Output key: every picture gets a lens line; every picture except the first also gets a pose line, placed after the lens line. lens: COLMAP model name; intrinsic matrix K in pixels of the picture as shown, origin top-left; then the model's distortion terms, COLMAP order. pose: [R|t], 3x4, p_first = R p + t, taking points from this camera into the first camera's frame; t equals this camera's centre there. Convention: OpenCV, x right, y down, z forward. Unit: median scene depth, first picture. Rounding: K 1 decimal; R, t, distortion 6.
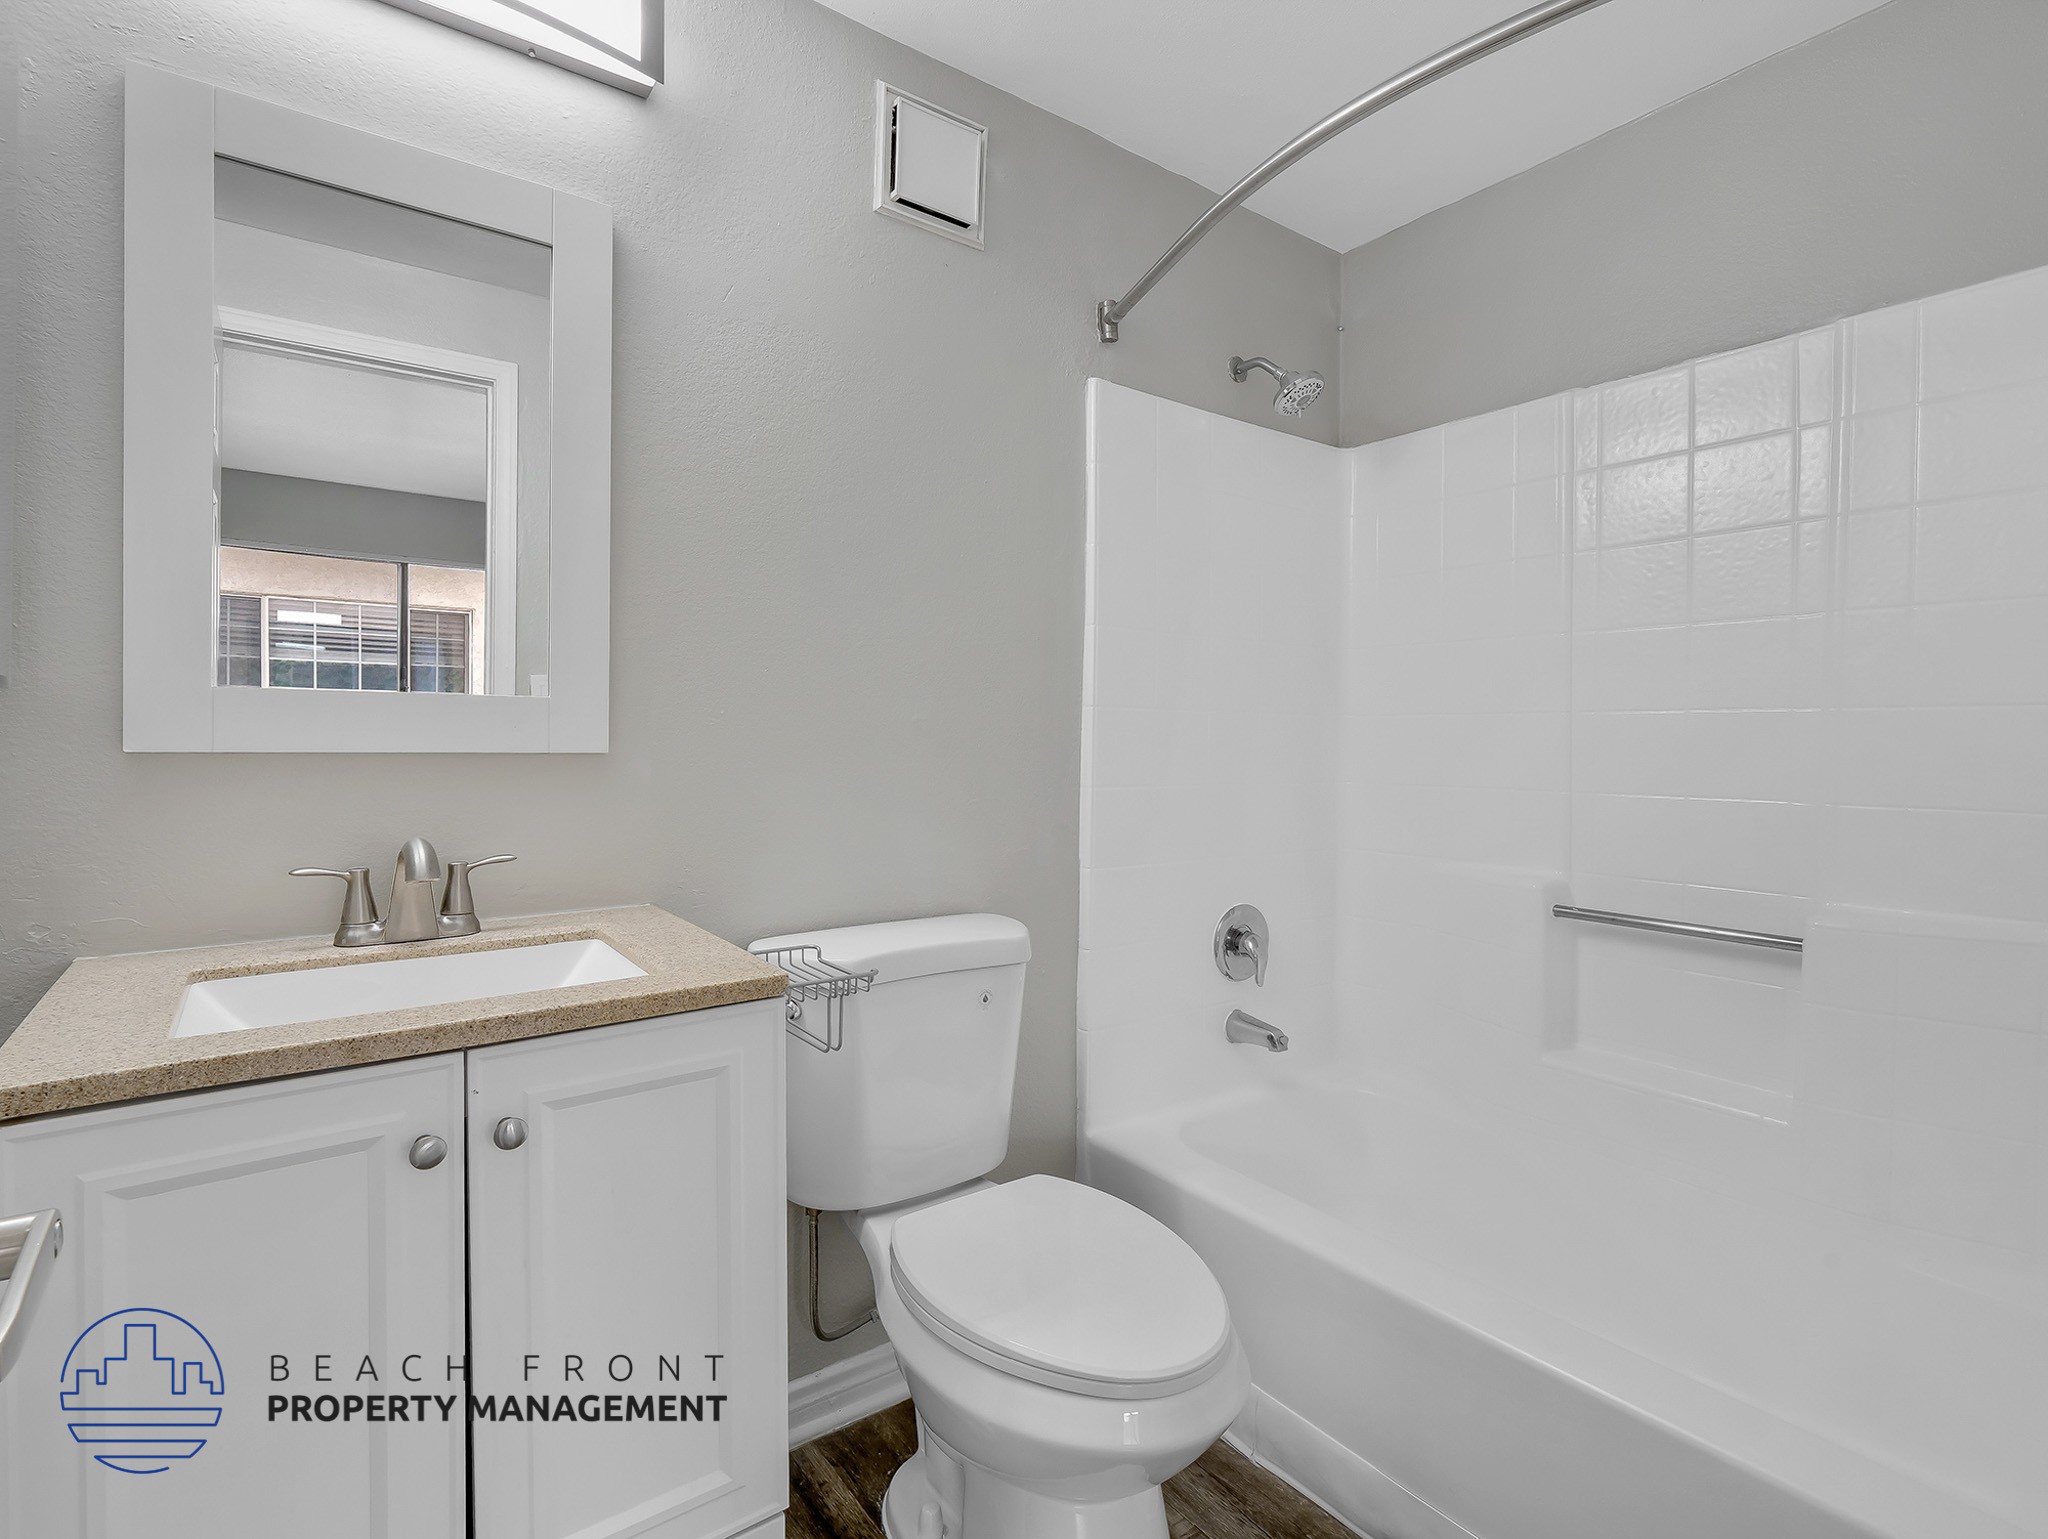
lens RADIAL K [[1000.6, 0, 981.6], [0, 1000.6, 747.1], [0, 0, 1]] dist [-0.002726, -0.000256]
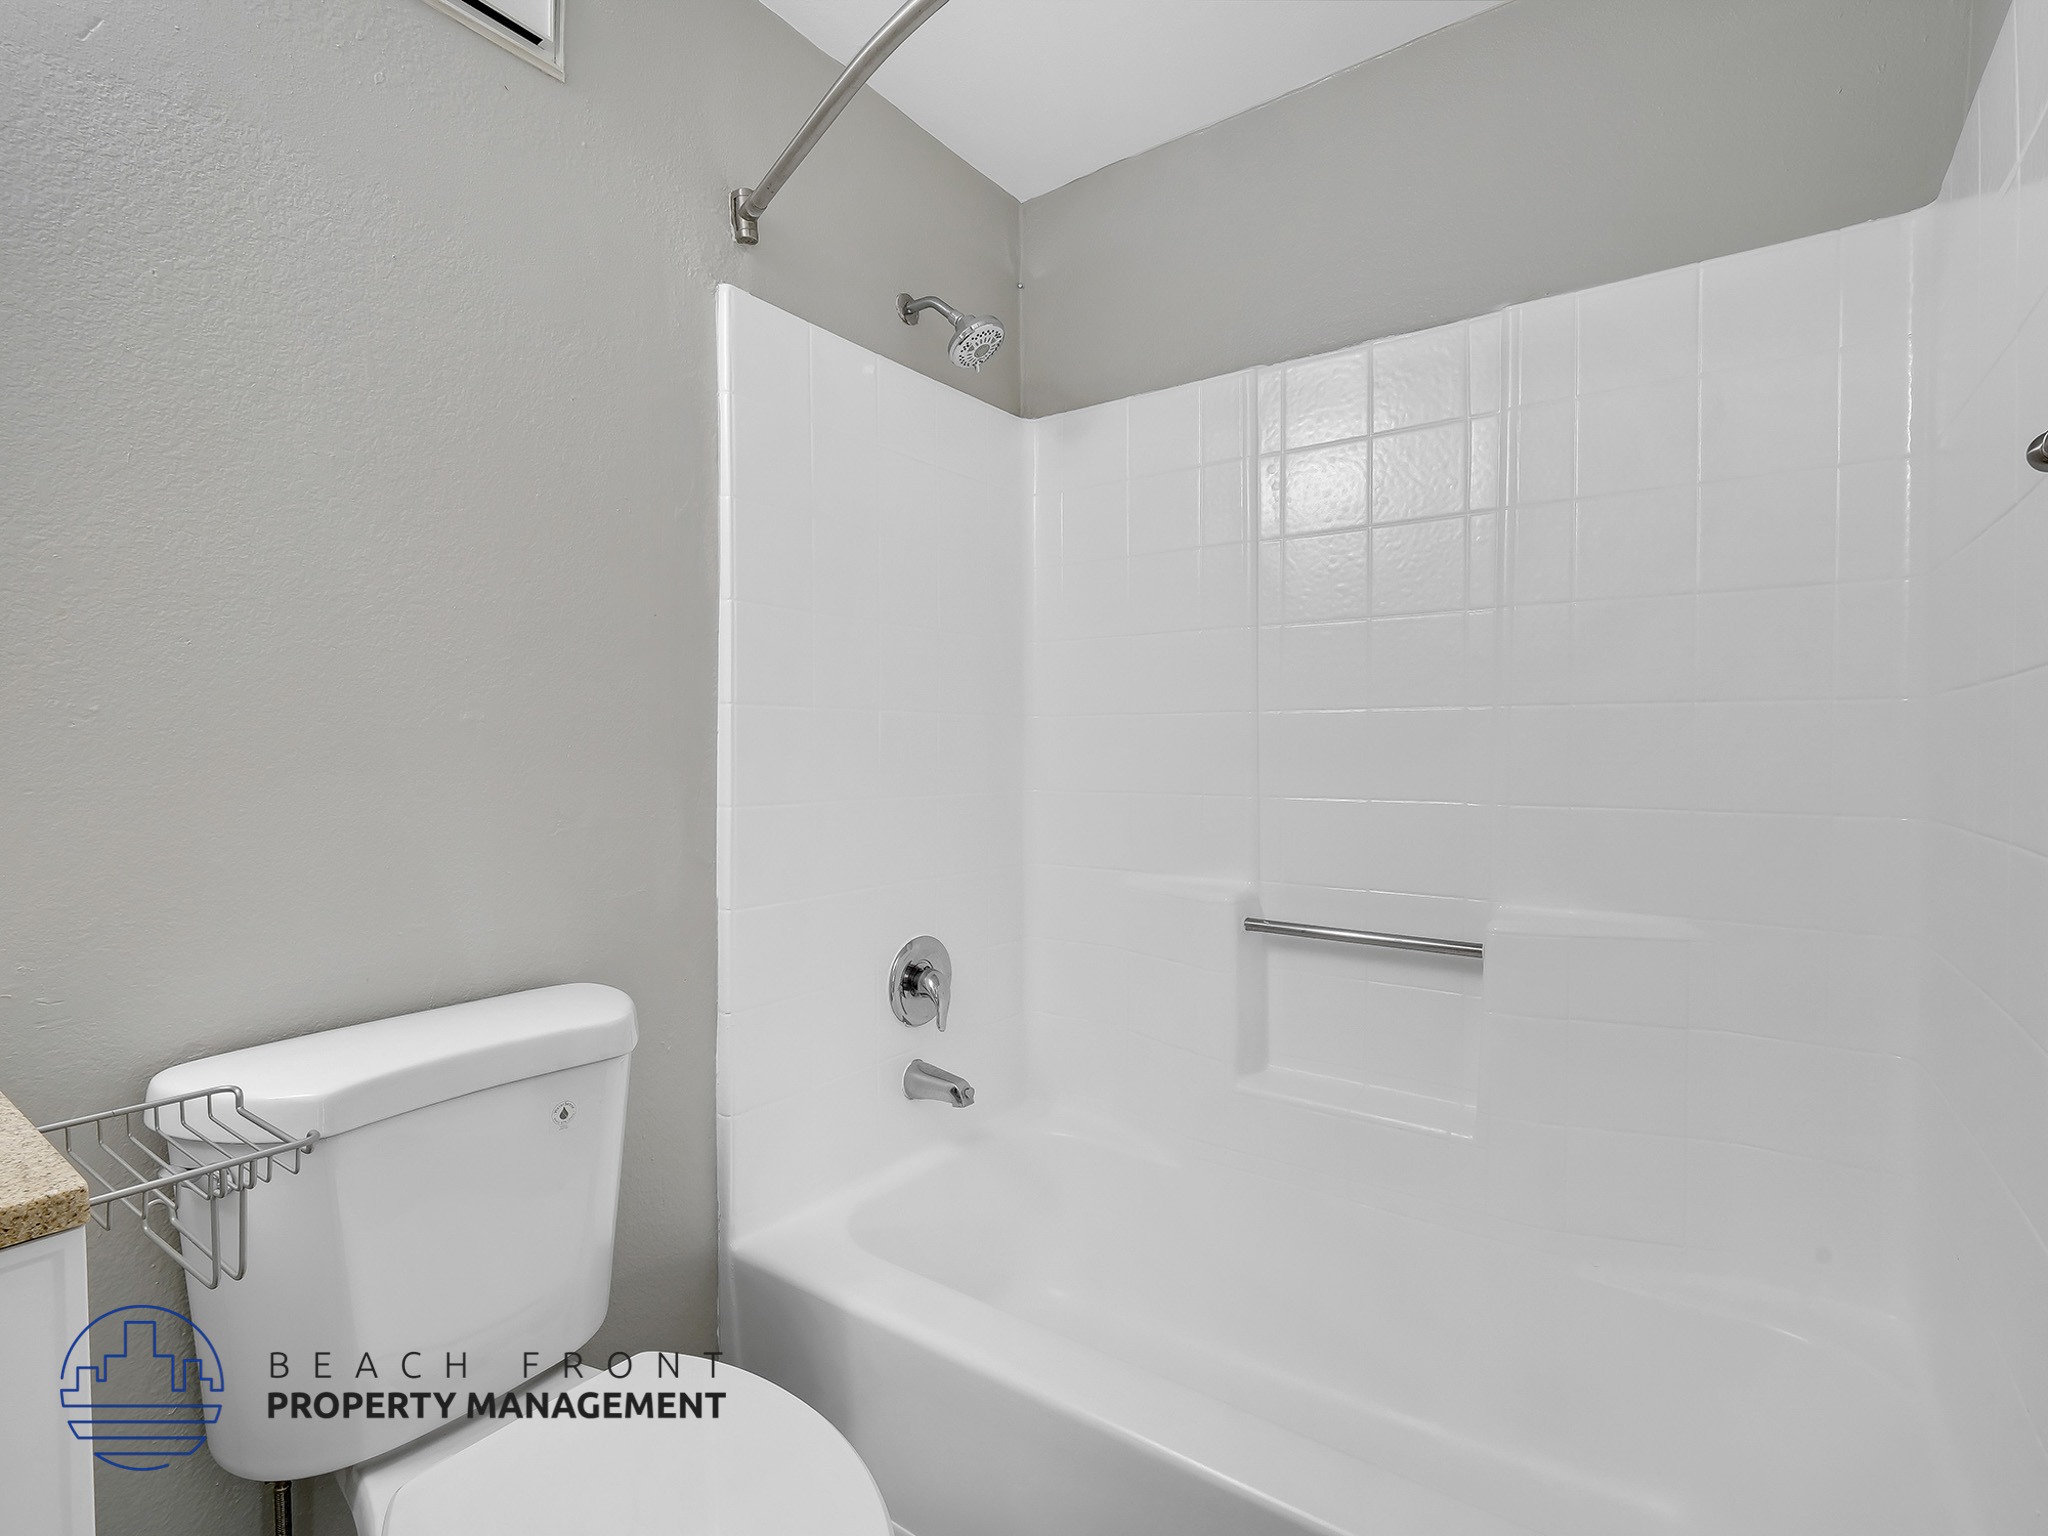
lens RADIAL K [[1000.6, 0, 1017.0], [0, 1000.6, 759.3], [0, 0, 1]] dist [-0.002726, -0.000256]
pose [[0.941720, -0.014637, 0.336080, 0.060556], [0.012441, 0.999885, 0.008685, -0.000976], [-0.336168, -0.003998, 0.941793, 0.192551]]
